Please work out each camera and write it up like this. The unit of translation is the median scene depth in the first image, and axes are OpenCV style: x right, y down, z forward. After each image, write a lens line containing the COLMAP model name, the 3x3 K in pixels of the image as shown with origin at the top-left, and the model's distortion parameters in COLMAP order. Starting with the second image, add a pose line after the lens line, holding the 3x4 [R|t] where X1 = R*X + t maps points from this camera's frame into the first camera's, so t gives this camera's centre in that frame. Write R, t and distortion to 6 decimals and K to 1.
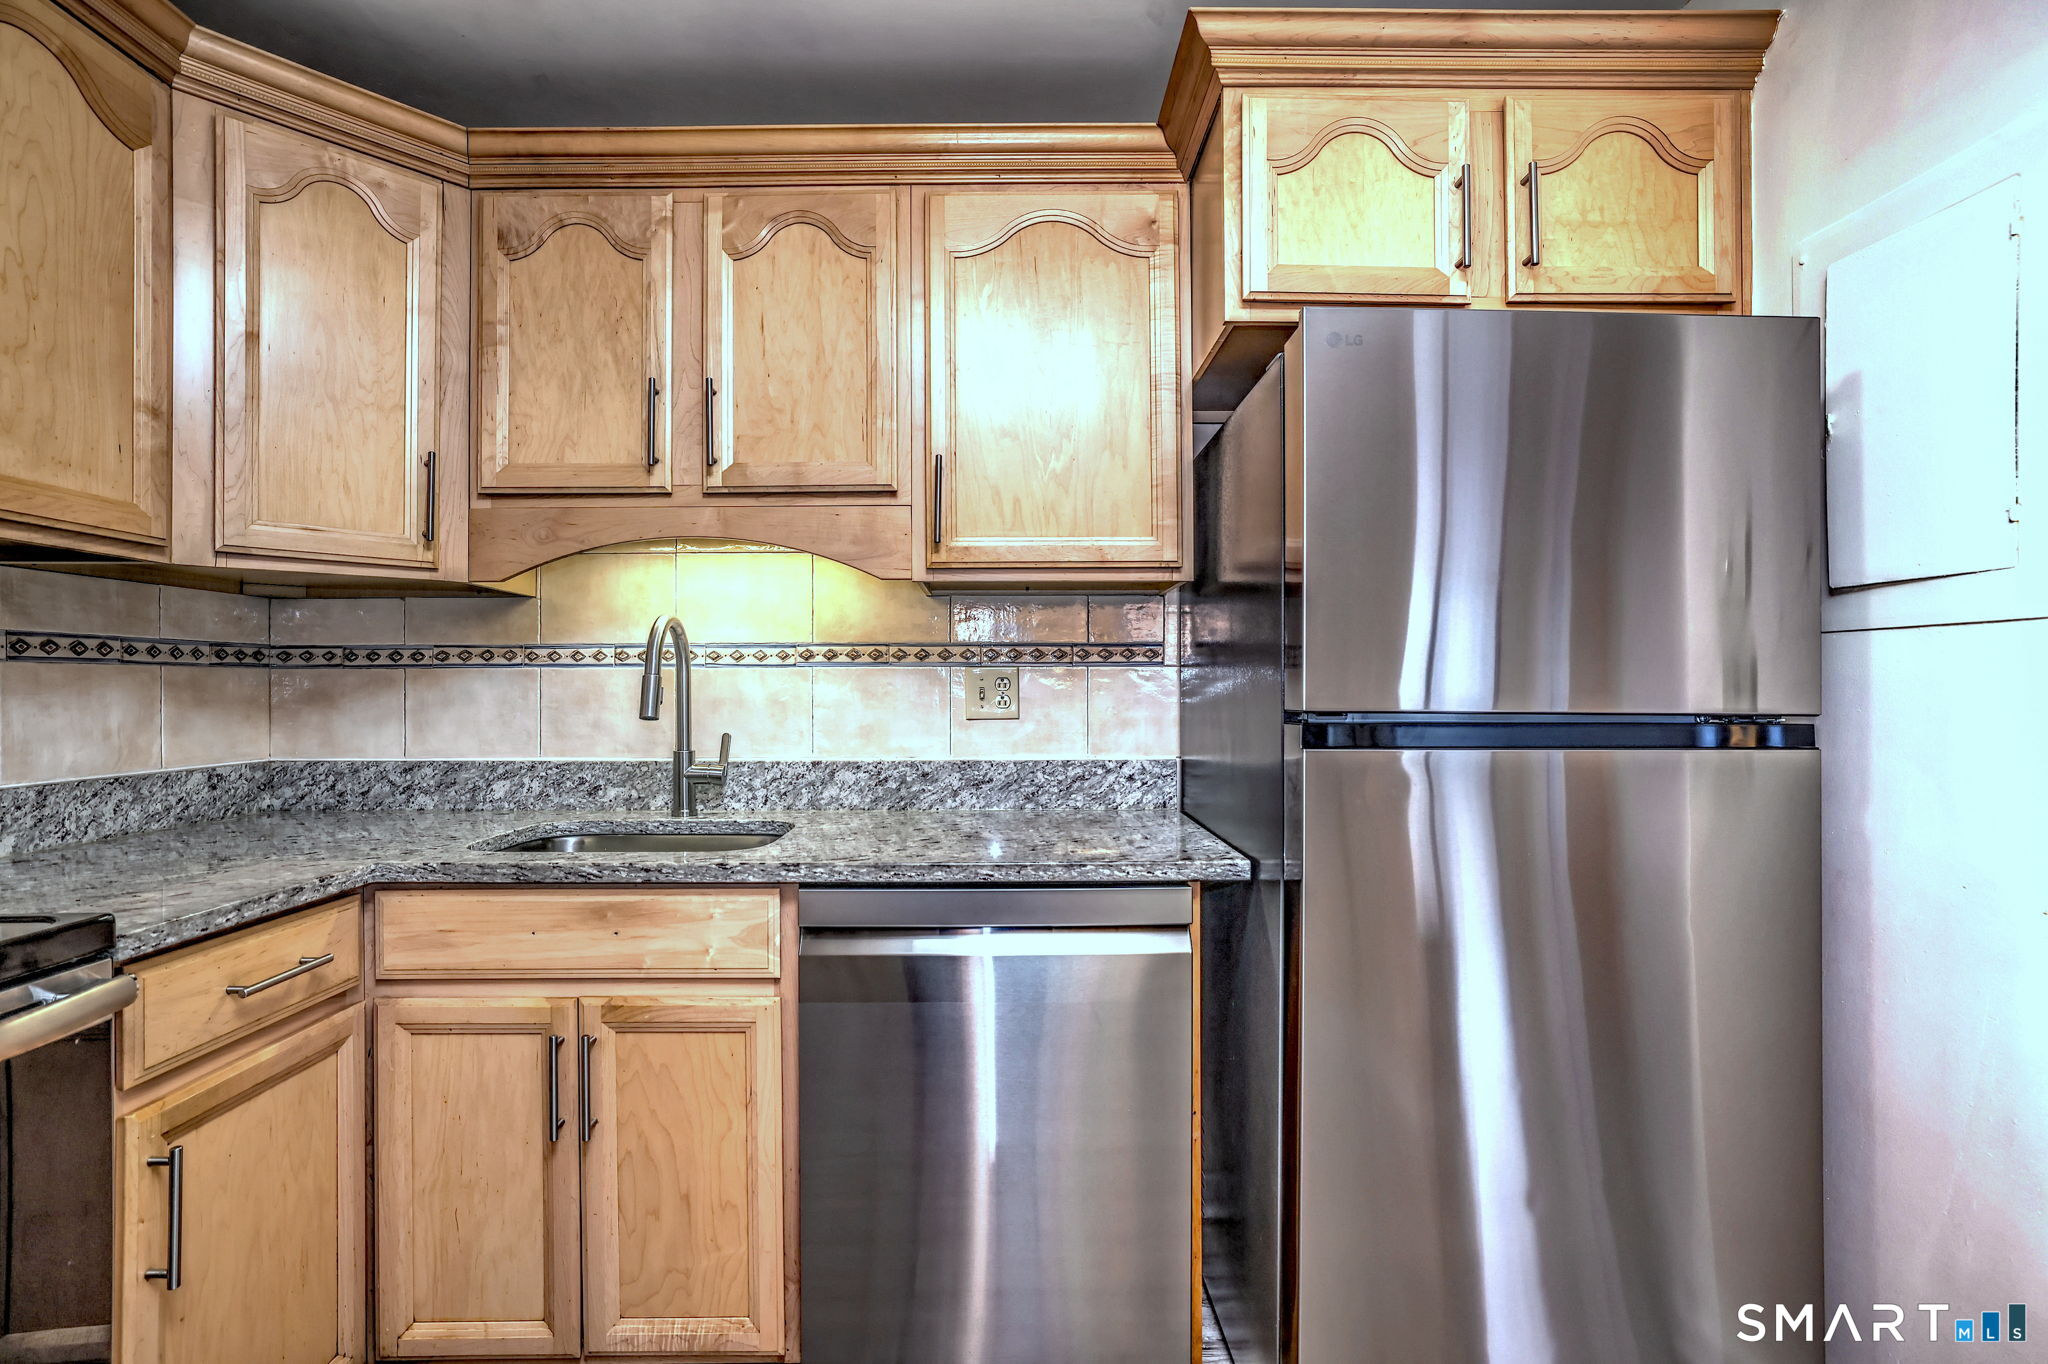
lens RADIAL K [[997.7, 0, 1002.7], [0, 997.7, 675.9], [0, 0, 1]] dist [-0.020702, 0.014811]
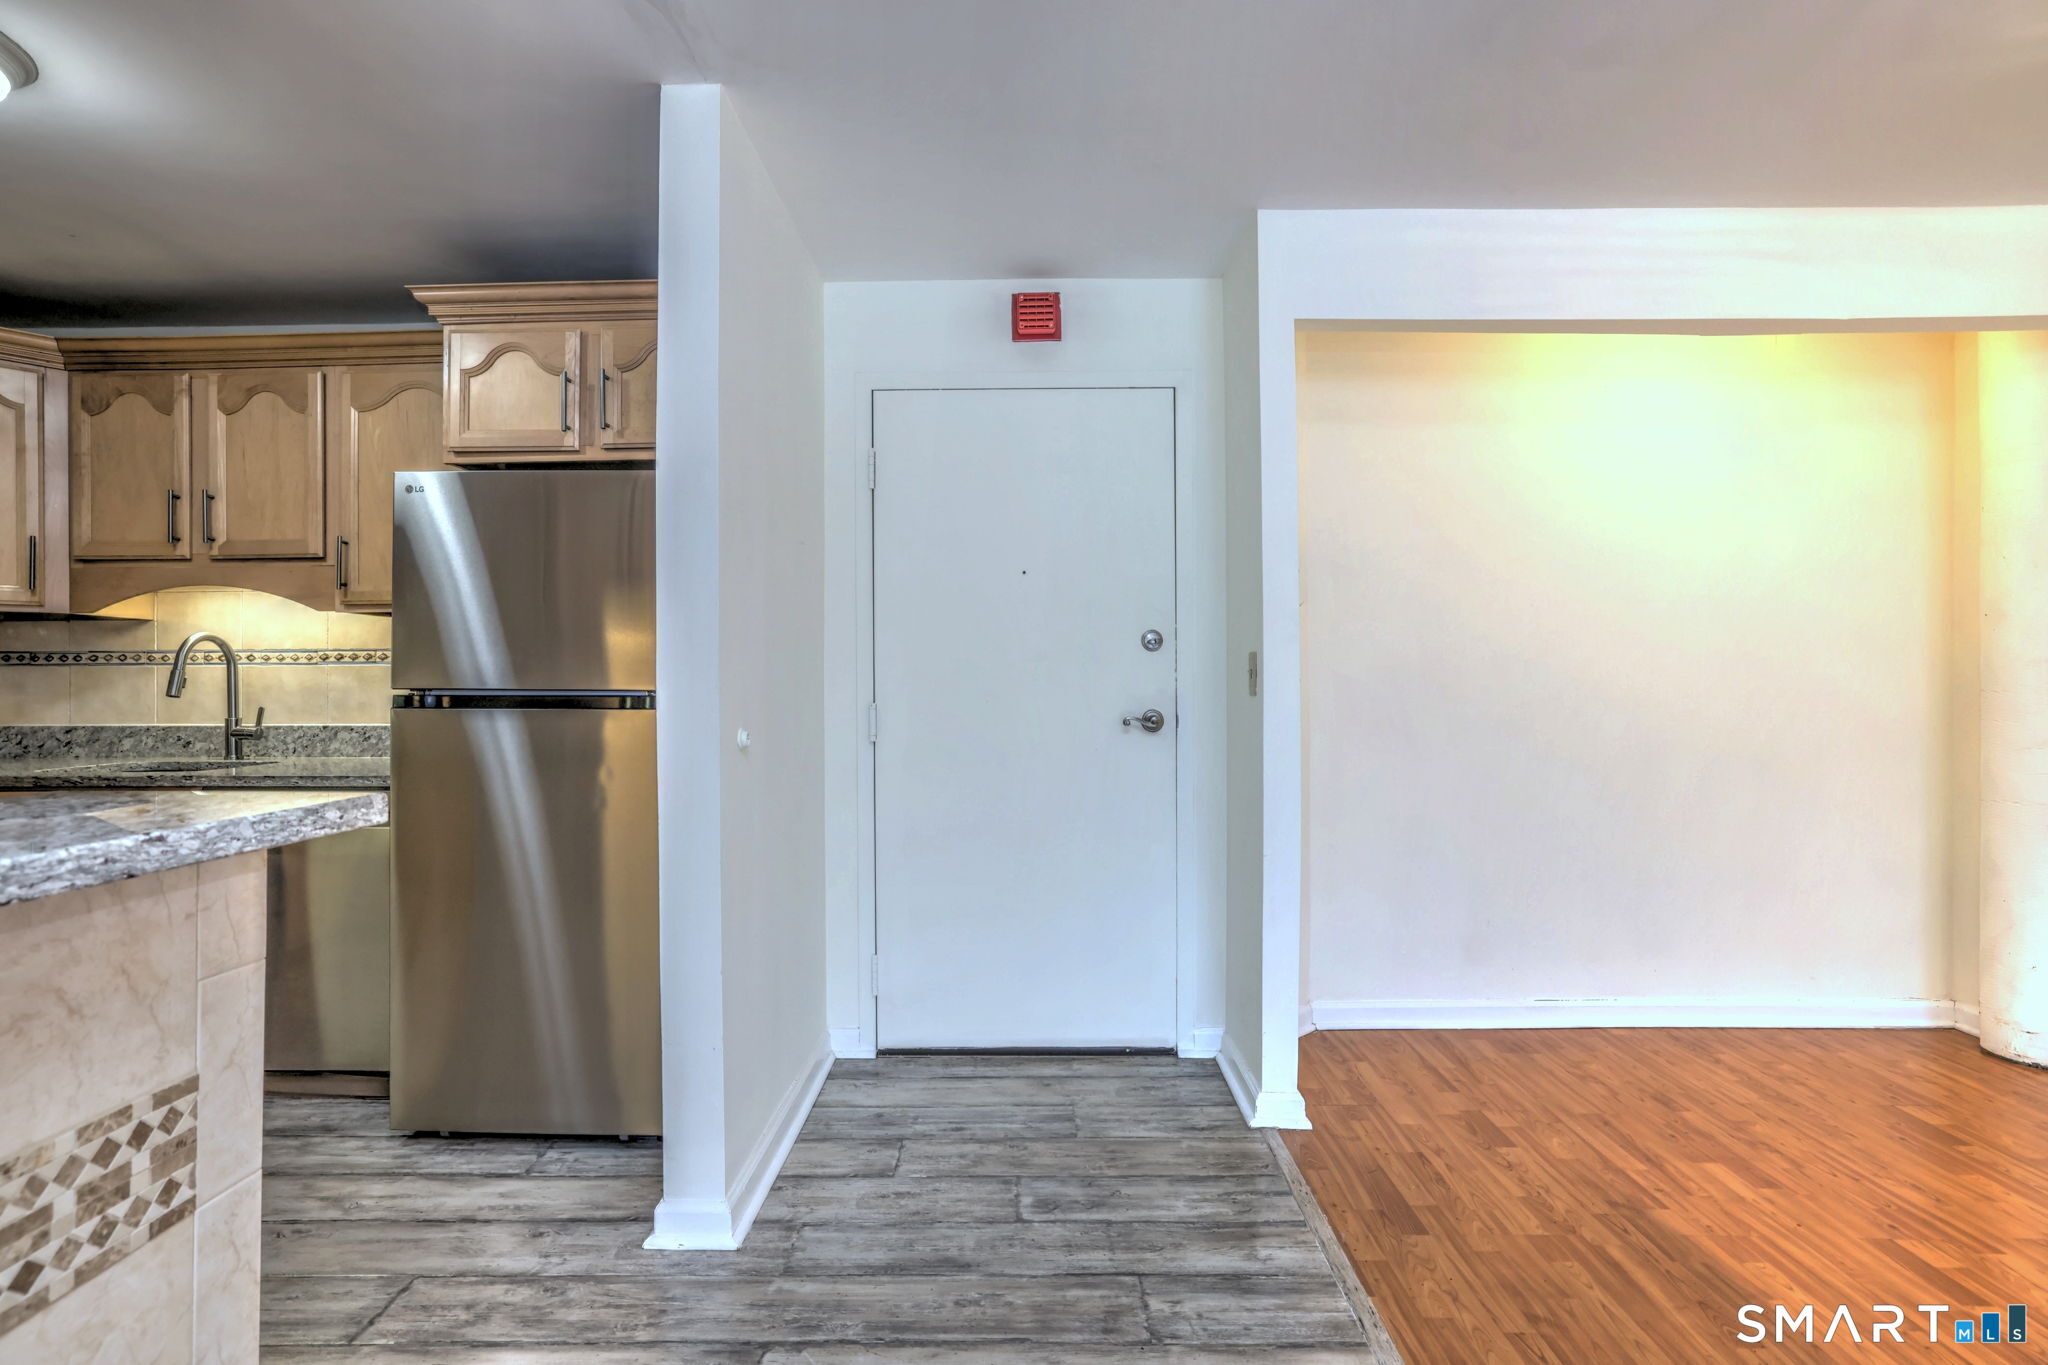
lens RADIAL K [[997.7, 0, 976.7], [0, 997.7, 682.3], [0, 0, 1]] dist [-0.020702, 0.014811]
pose [[0.999410, -0.000680, -0.034337, 0.924838], [0.001100, 0.999925, 0.012231, 0.000352], [0.034326, -0.012262, 0.999335, -0.530375]]
